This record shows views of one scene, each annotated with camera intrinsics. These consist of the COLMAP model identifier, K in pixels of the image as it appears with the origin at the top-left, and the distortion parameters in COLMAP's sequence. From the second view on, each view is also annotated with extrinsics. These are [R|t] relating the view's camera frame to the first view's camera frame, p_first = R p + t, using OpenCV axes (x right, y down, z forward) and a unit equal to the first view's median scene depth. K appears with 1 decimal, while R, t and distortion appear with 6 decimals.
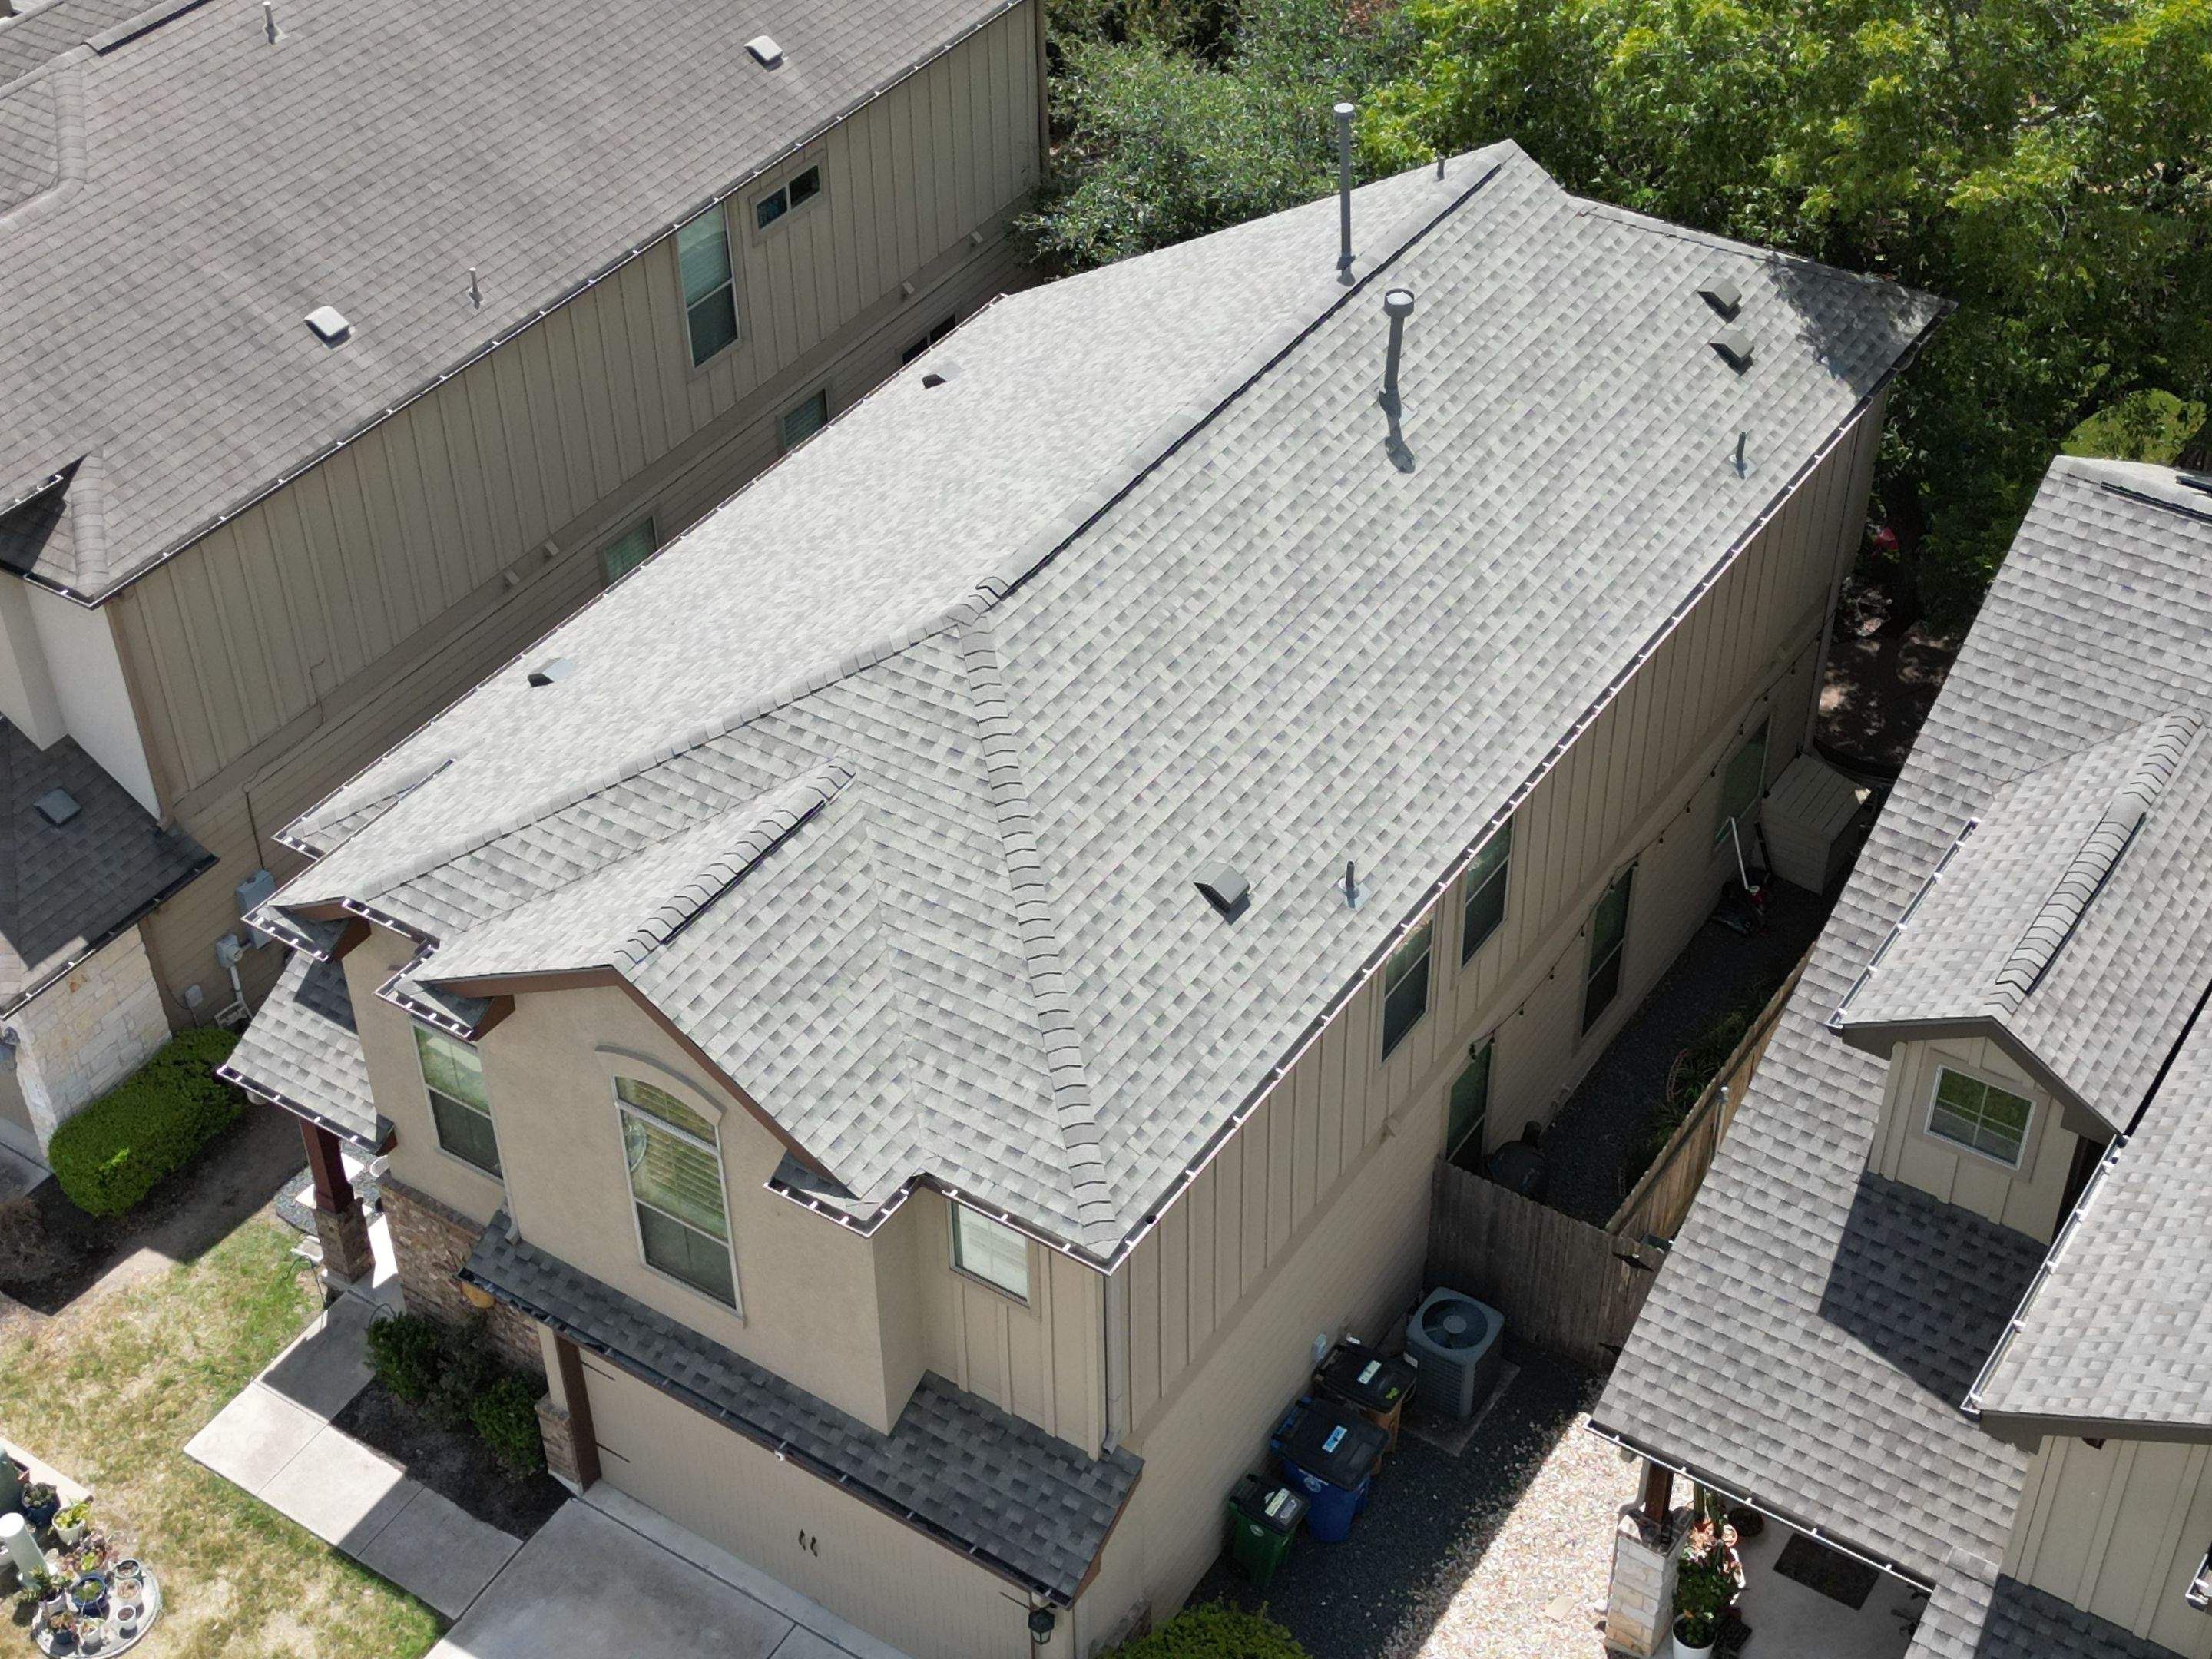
lens RADIAL K [[3081.3, 0, 1094.4], [0, 3081.3, 847.5], [0, 0, 1]] dist [0.095846, 0.000000]
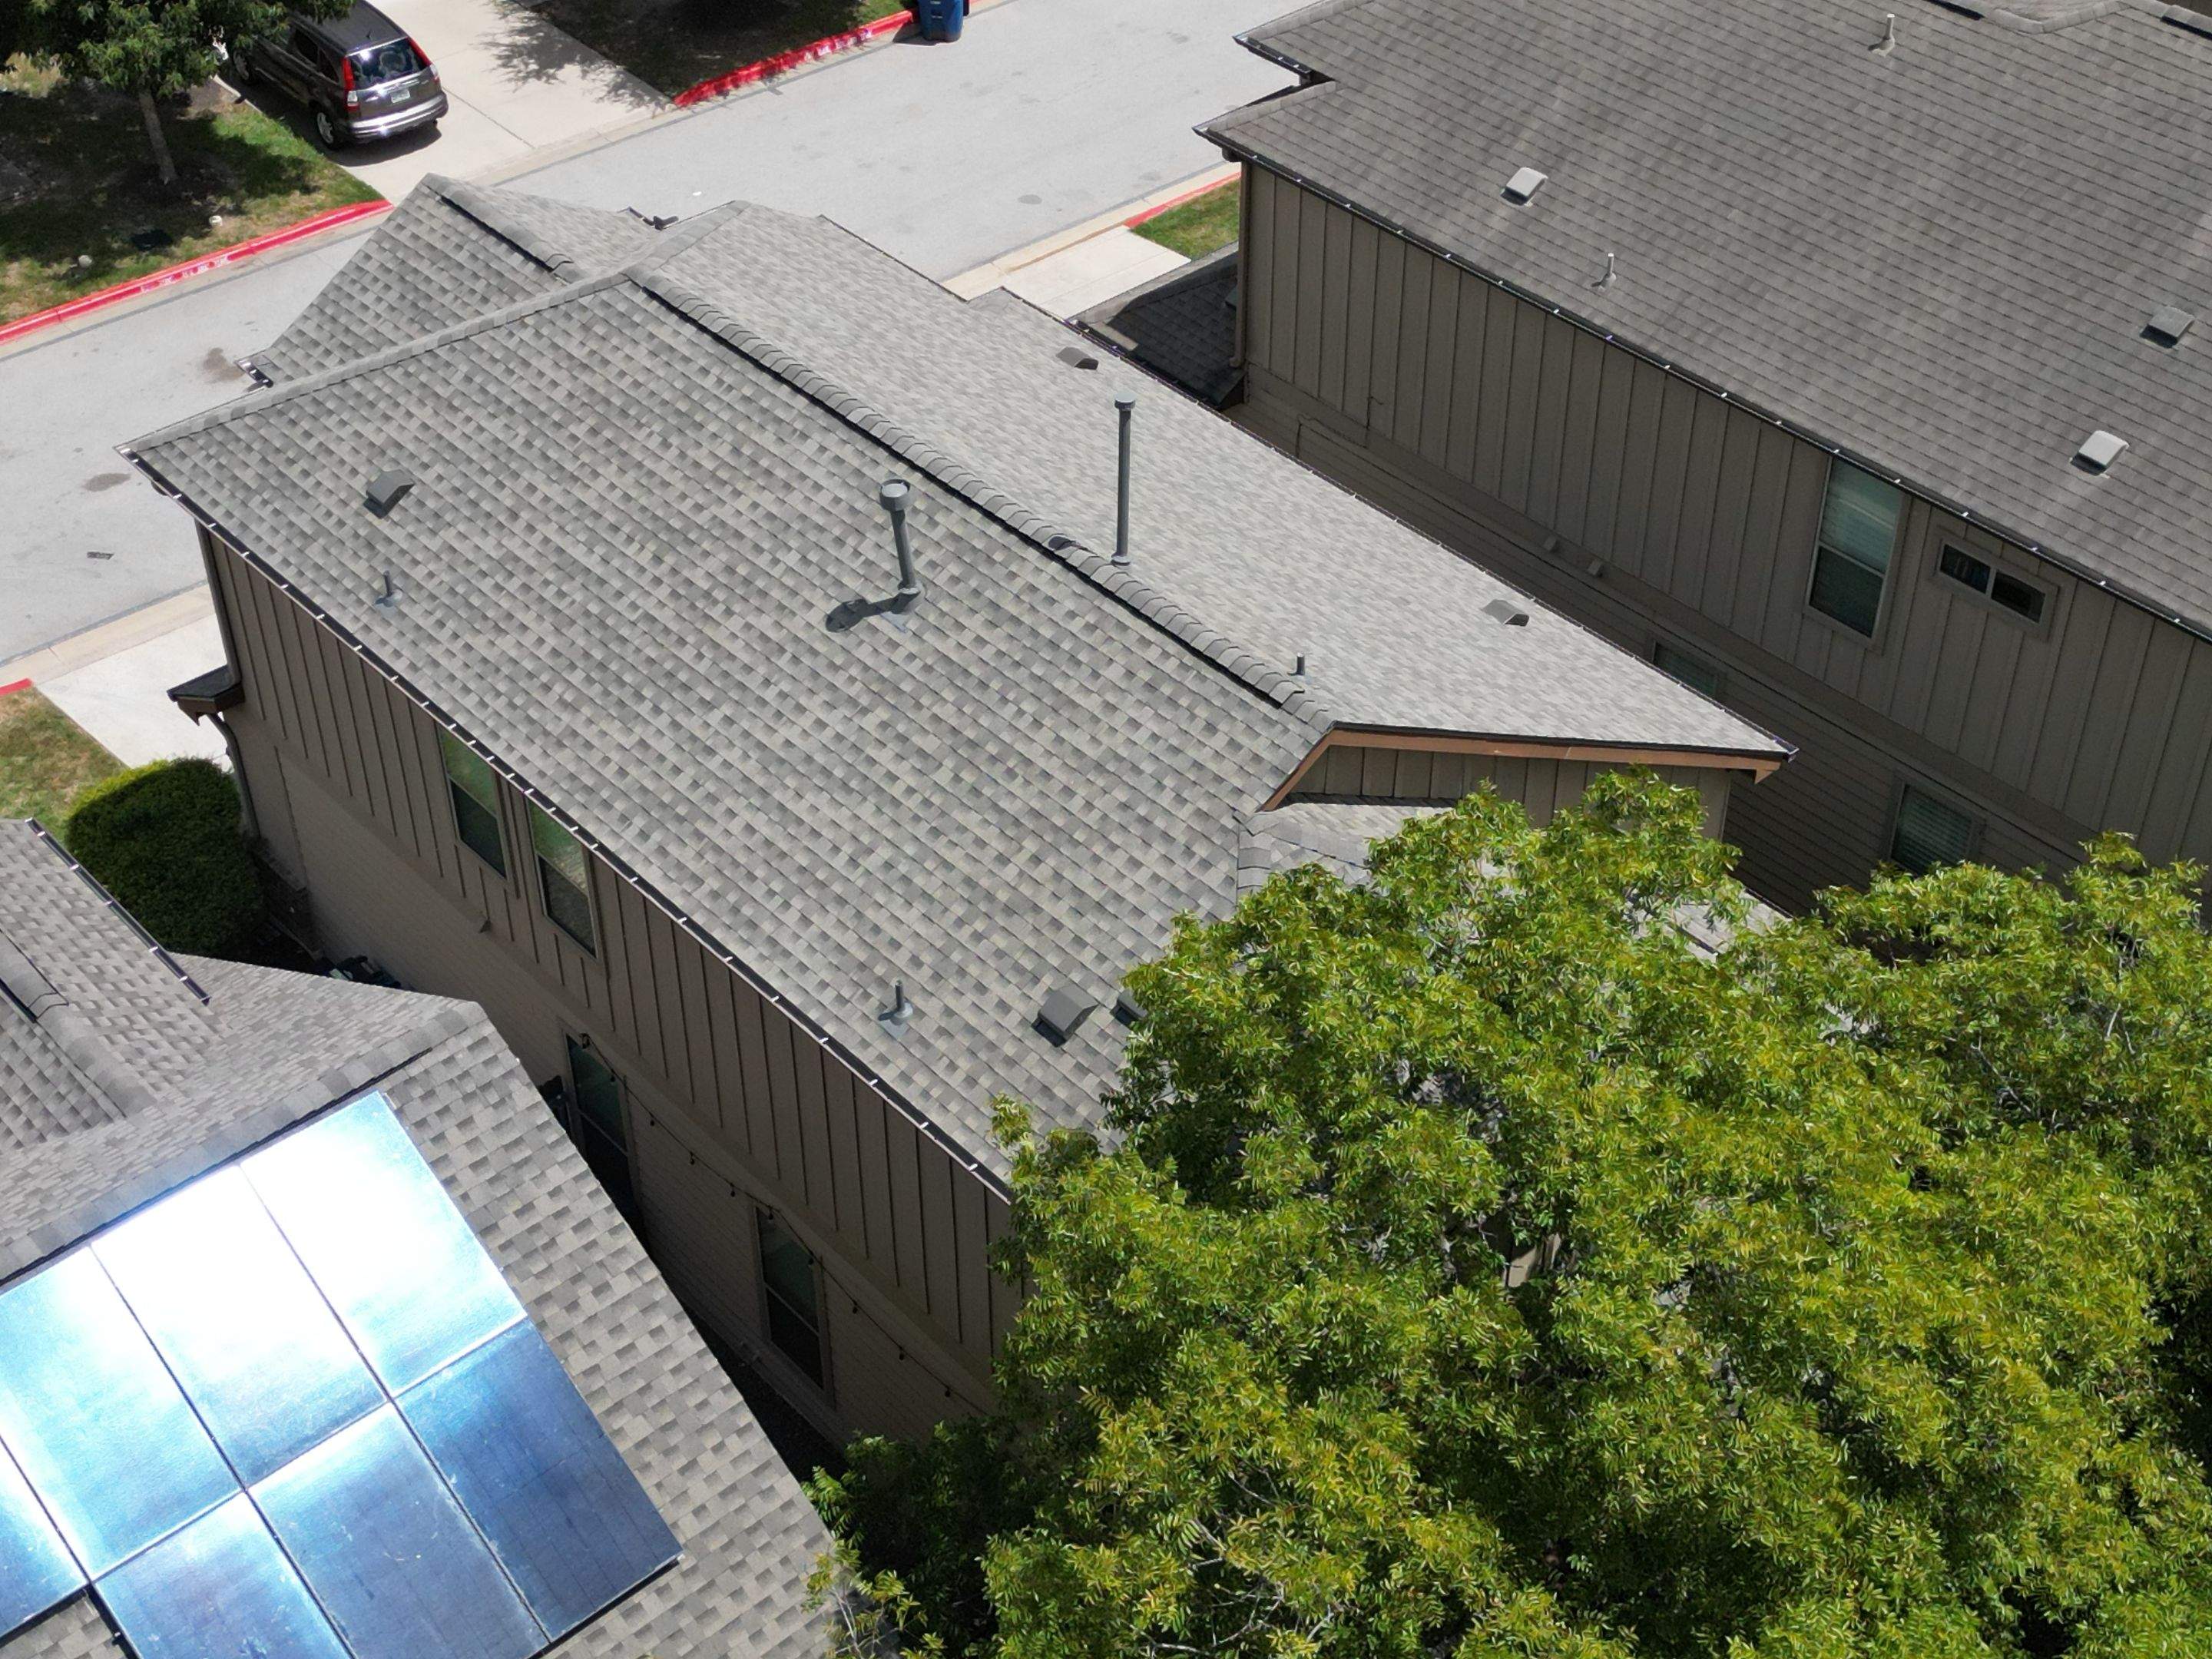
lens RADIAL K [[3081.3, 0, 1108.9], [0, 3081.3, 849.7], [0, 0, 1]] dist [0.095846, 0.000000]
pose [[-0.259202, 0.636252, -0.726635, 0.853072], [-0.613409, 0.472678, 0.632696, -0.780066], [0.746019, 0.609720, 0.267764, 0.909735]]
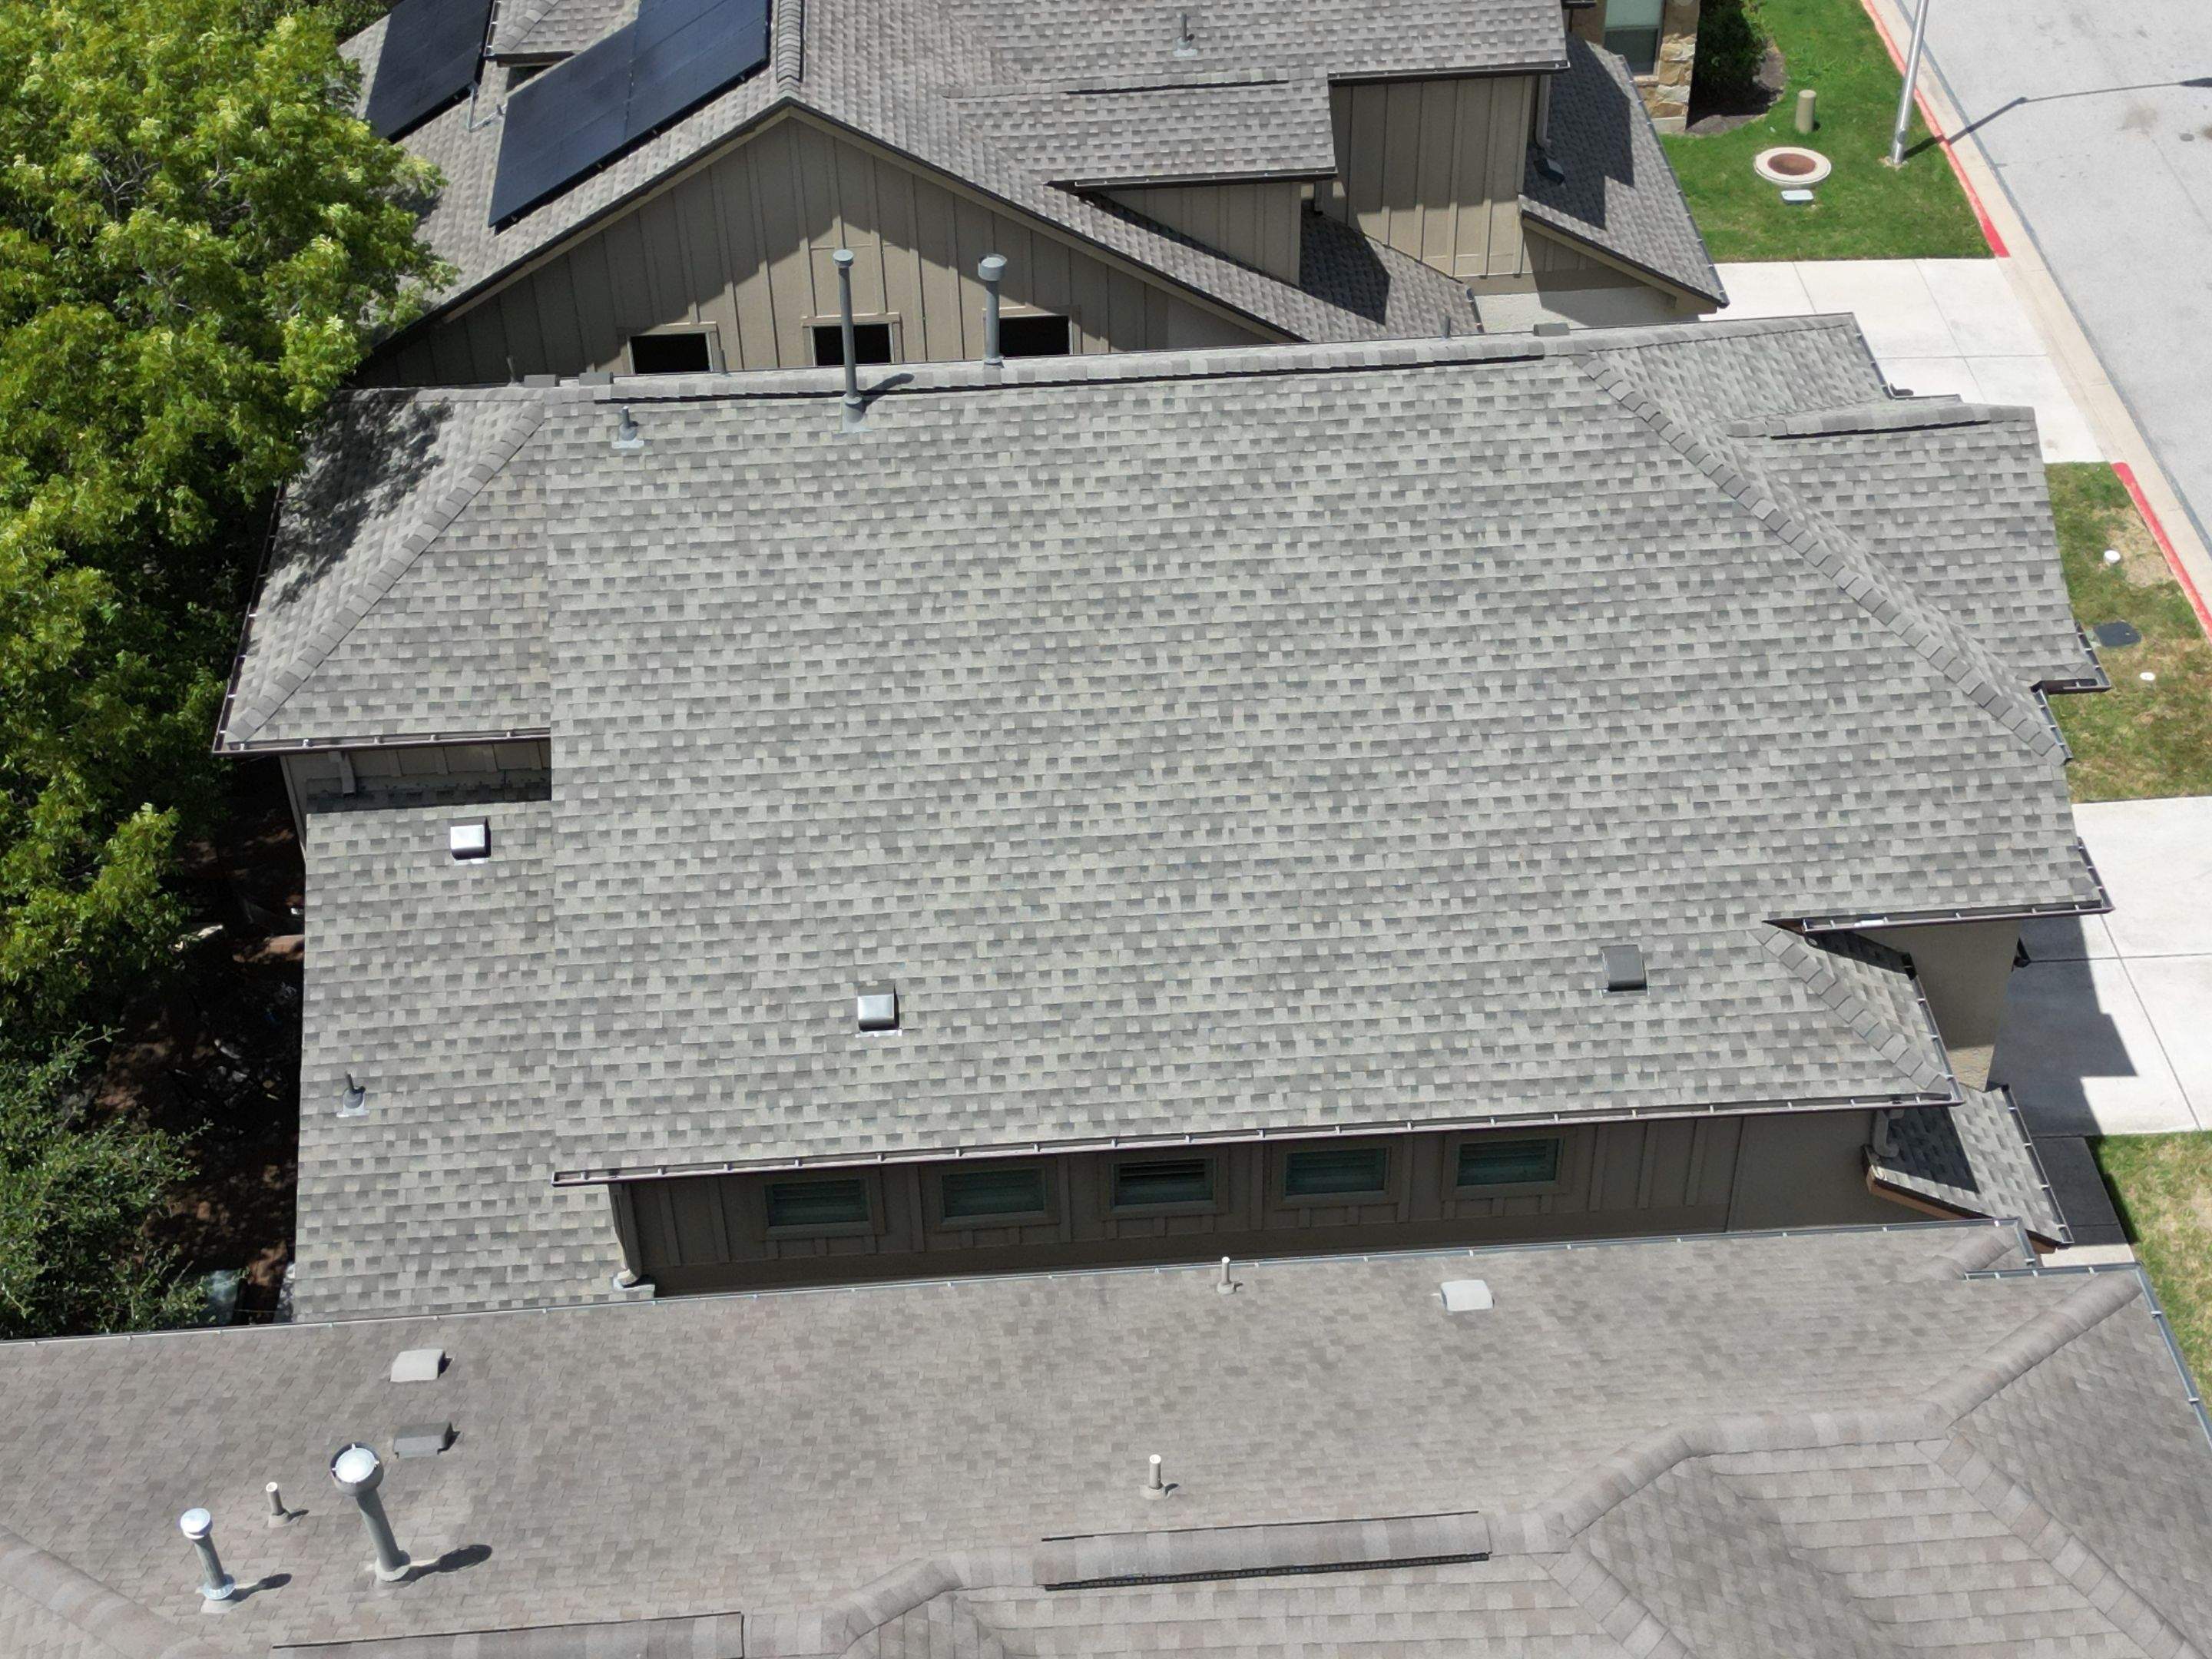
lens RADIAL K [[3081.3, 0, 1104.5], [0, 3081.3, 839.6], [0, 0, 1]] dist [0.095846, 0.000000]
pose [[-0.603815, -0.489535, 0.629097, -0.701398], [0.536792, 0.333724, 0.774908, -0.937391], [-0.589289, 0.805596, 0.061271, 1.121757]]
